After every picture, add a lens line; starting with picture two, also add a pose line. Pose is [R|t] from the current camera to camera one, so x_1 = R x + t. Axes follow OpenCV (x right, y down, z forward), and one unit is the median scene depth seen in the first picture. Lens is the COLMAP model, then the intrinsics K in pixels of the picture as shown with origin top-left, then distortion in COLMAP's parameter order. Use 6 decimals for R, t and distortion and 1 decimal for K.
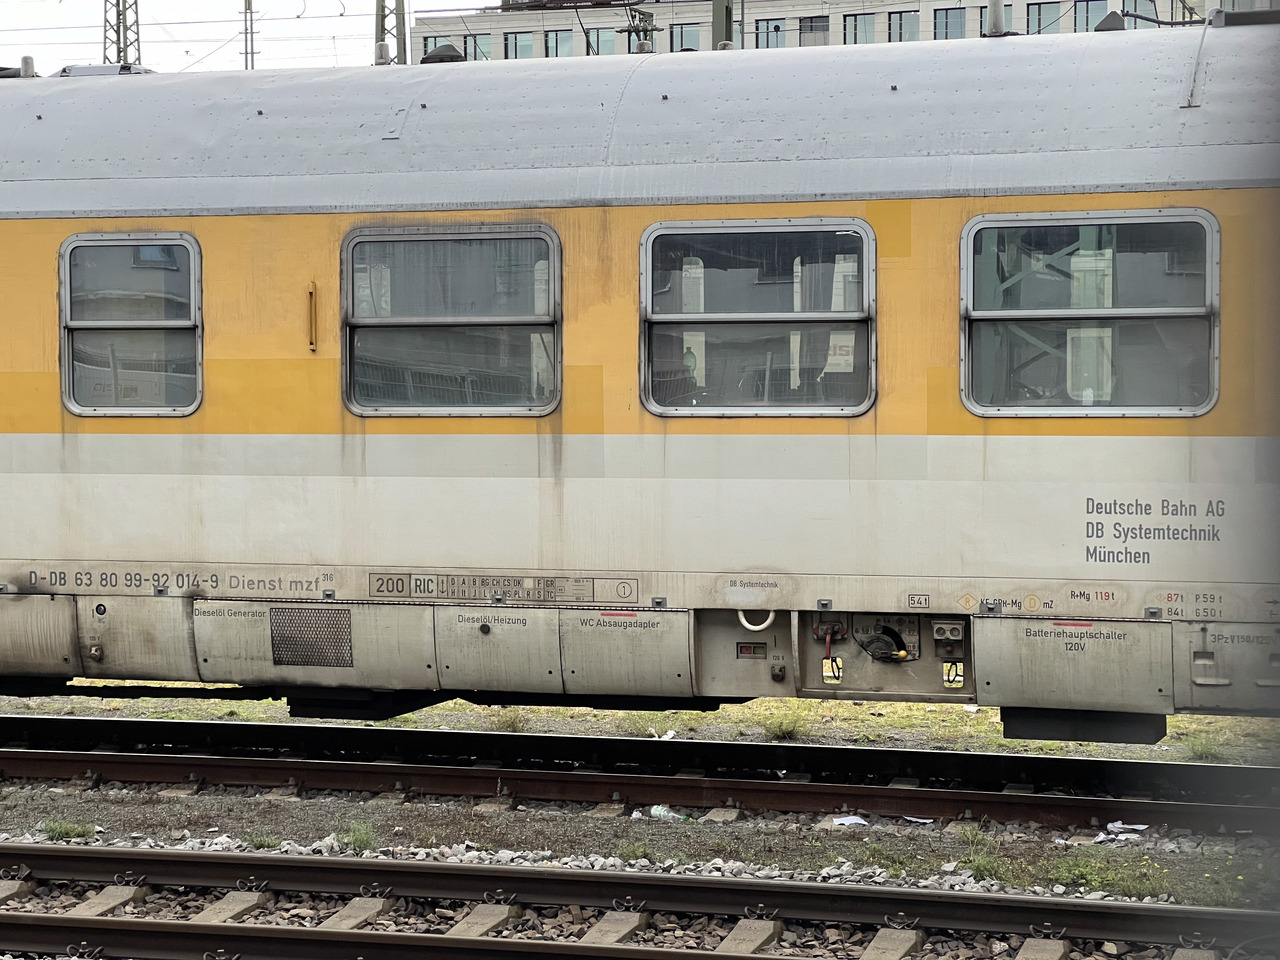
lens RADIAL K [[2797.6, 0, 639.6], [0, 2797.6, 478.5], [0, 0, 1]] dist [0.033101, 0.000000]
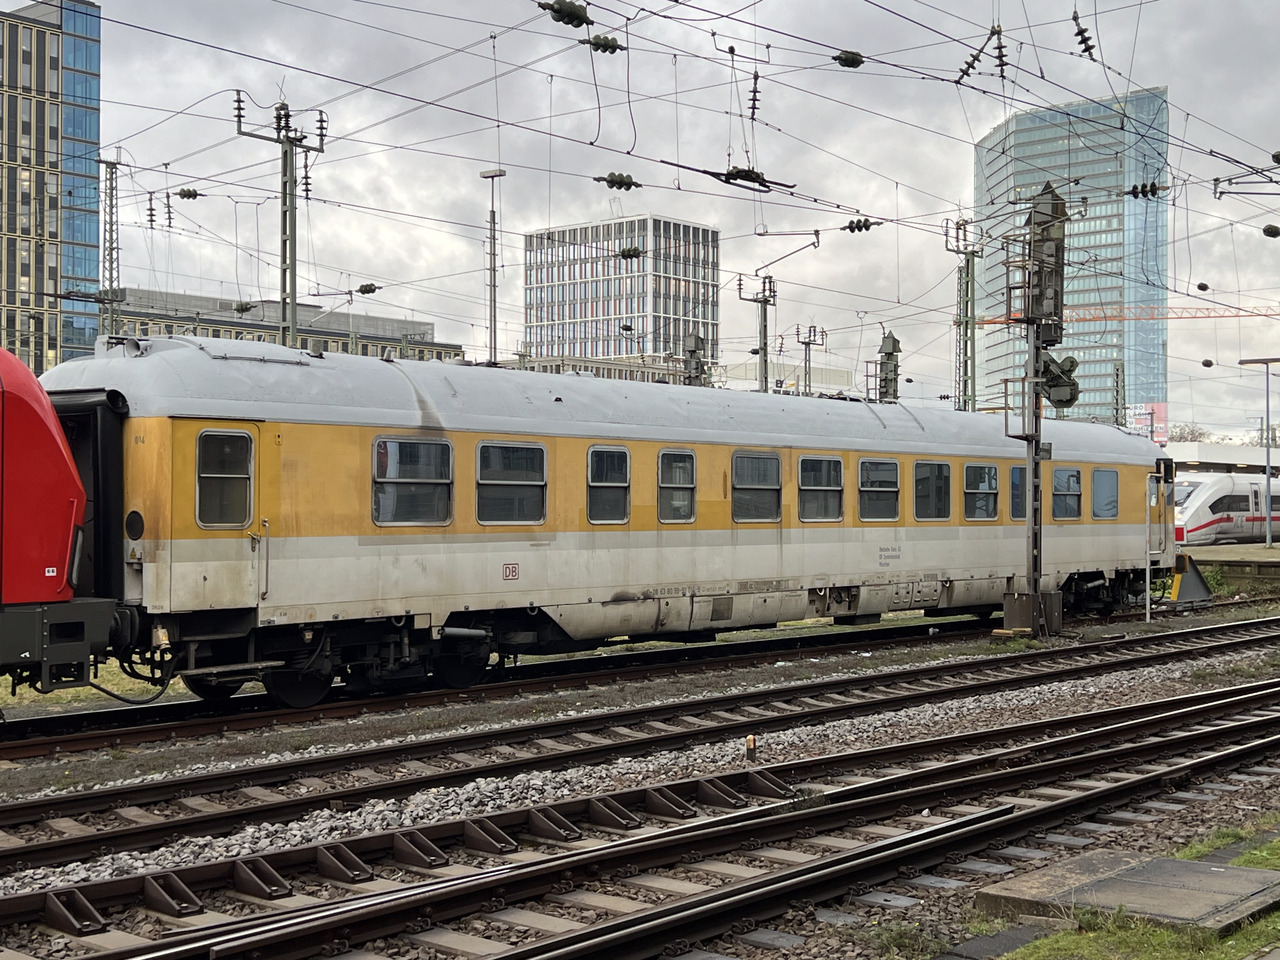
lens RADIAL K [[1726.2, 0, 636.0], [0, 1726.2, 480.6], [0, 0, 1]] dist [0.067654, 0.000000]
pose [[0.346516, 0.019928, 0.937832, -1.651964], [0.031629, 0.998958, -0.032913, -0.011500], [-0.937511, 0.041068, 0.345525, 0.525855]]
